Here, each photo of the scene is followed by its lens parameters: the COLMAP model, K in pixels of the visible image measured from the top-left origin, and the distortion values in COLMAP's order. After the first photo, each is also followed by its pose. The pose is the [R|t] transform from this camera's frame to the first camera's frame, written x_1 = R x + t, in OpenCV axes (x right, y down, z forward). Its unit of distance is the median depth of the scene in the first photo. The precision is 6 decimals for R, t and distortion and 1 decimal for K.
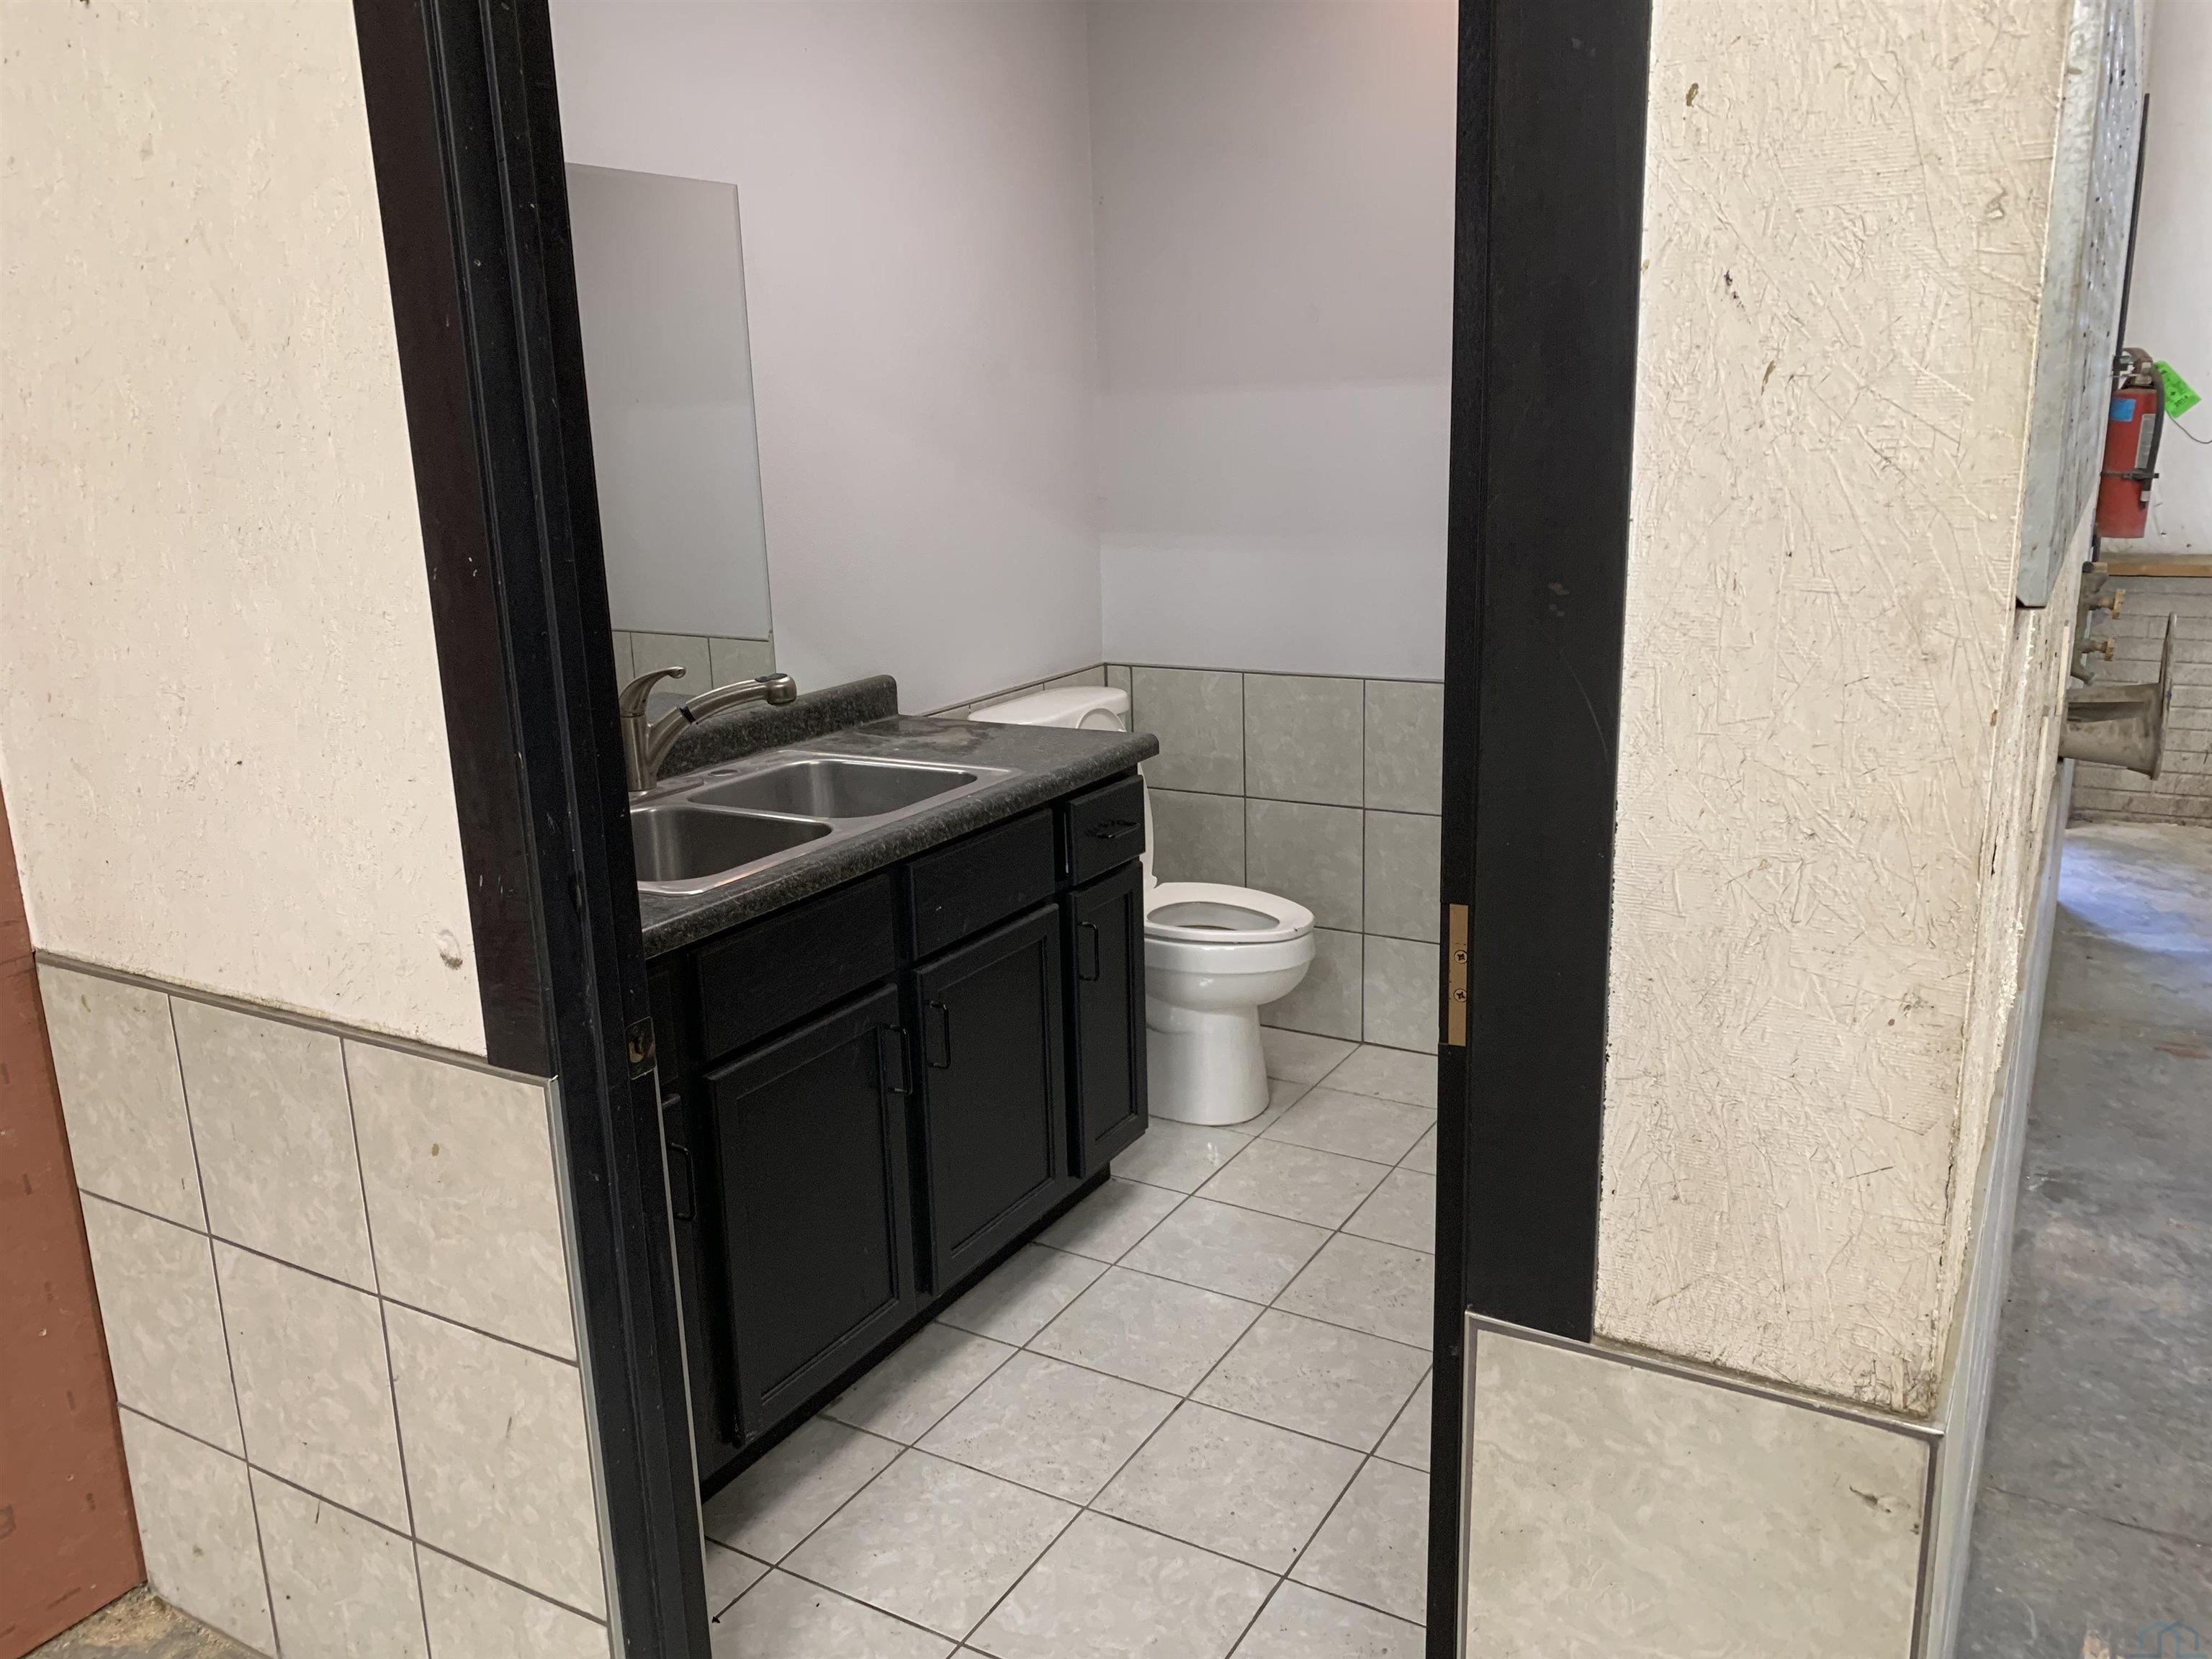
lens RADIAL K [[1683.5, 0, 1106.0], [0, 1683.5, 829.5], [0, 0, 1]] dist [0.003498, 0.002331]
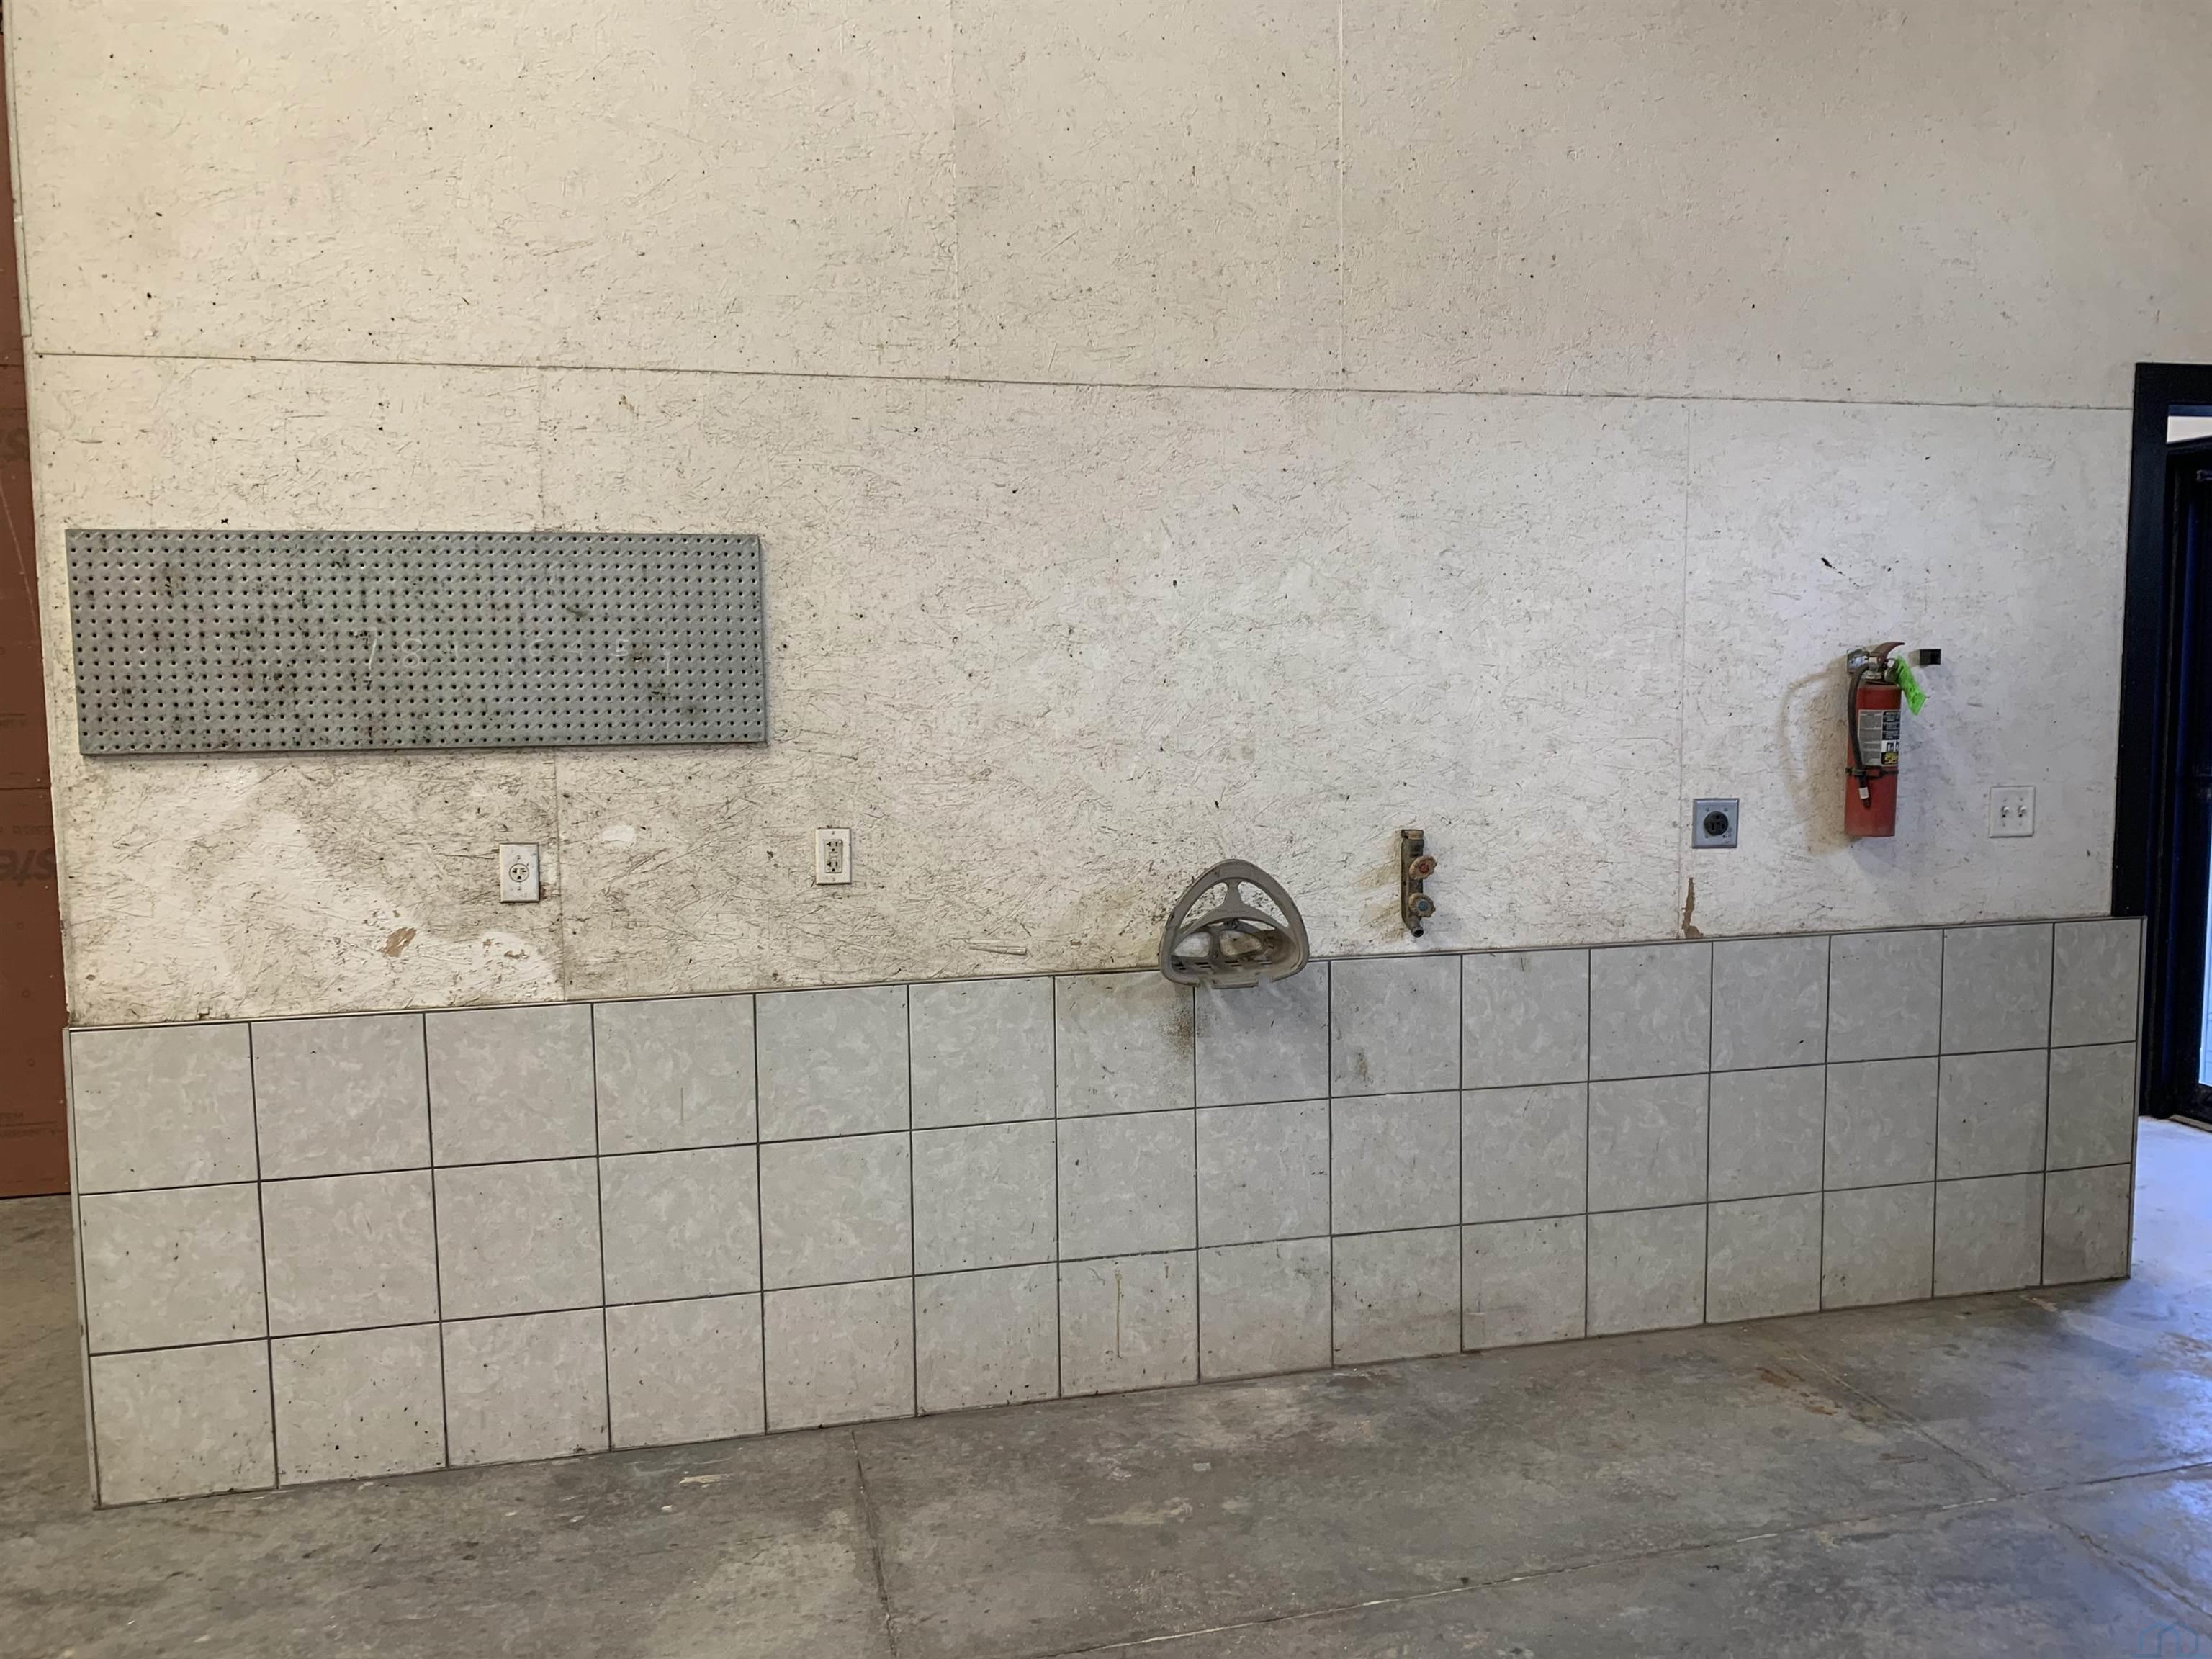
lens RADIAL K [[1683.5, 0, 1106.0], [0, 1683.5, 829.5], [0, 0, 1]] dist [0.003498, 0.002331]
pose [[0.692742, 0.084581, -0.716208, 1.004432], [-0.184896, 0.980735, -0.063018, -0.037878], [0.697081, 0.176080, 0.695036, 0.034981]]
